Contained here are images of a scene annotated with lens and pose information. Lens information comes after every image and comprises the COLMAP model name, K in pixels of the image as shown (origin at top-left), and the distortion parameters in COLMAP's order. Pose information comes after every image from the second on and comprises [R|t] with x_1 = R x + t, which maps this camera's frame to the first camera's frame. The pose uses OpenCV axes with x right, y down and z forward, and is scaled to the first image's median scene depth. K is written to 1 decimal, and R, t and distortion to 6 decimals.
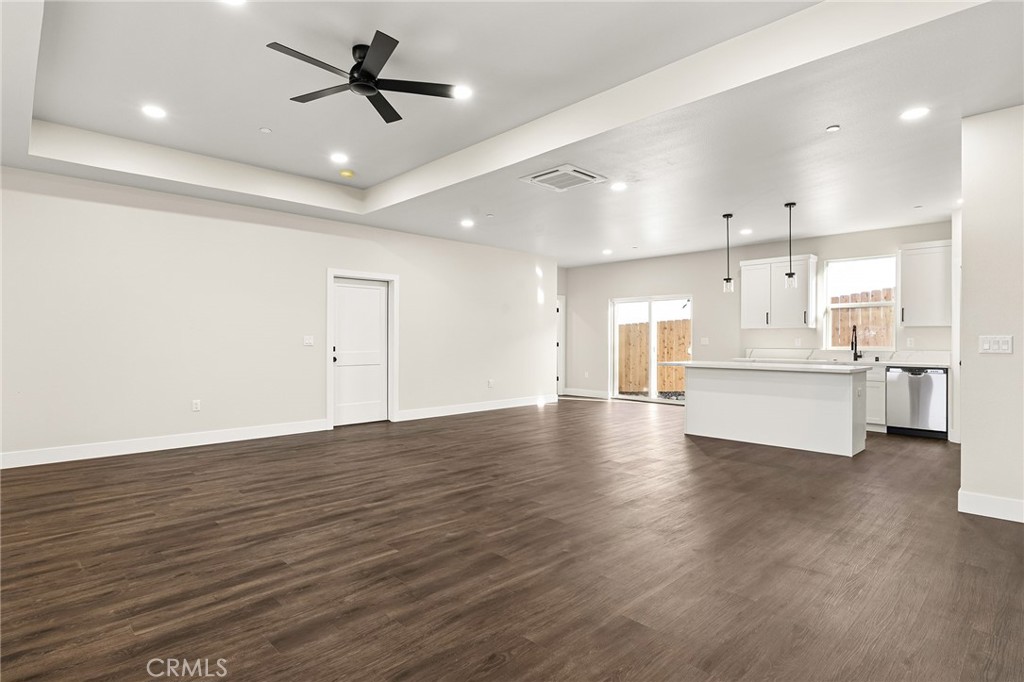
lens RADIAL K [[525.0, 0, 512.0], [0, 525.0, 341.0], [0, 0, 1]] dist [0.000959, 0.000440]
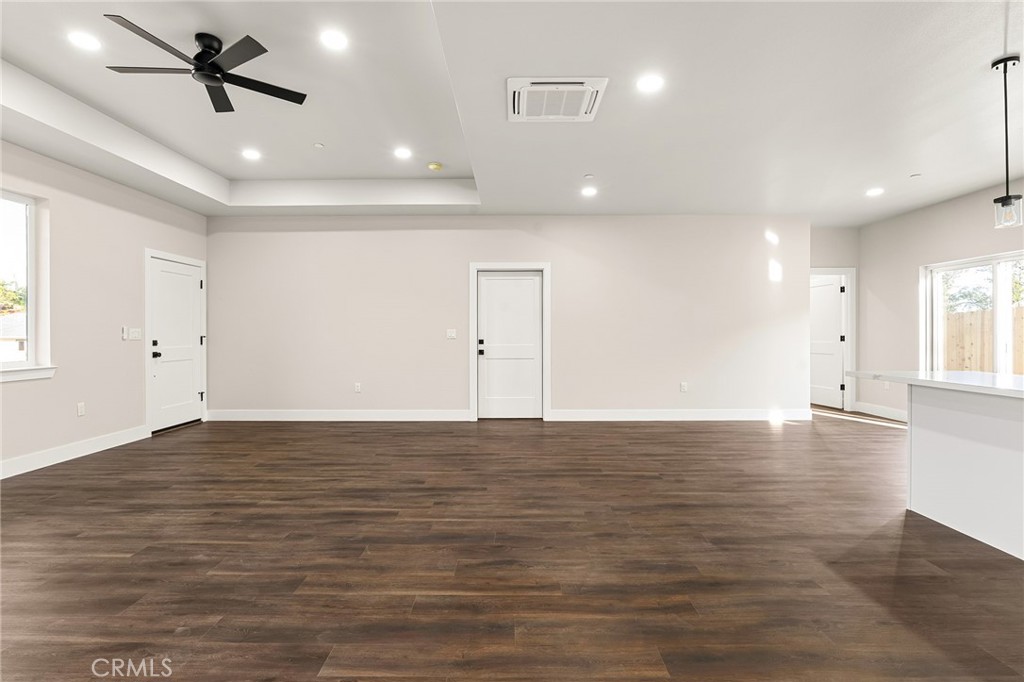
lens RADIAL K [[499.5, 0, 509.5], [0, 499.5, 334.6], [0, 0, 1]] dist [0.002178, 0.000064]
pose [[0.711225, -0.001292, -0.702963, 0.611266], [0.001646, 0.999999, -0.000172, 0.001996], [0.702962, -0.001035, 0.711227, 0.571480]]
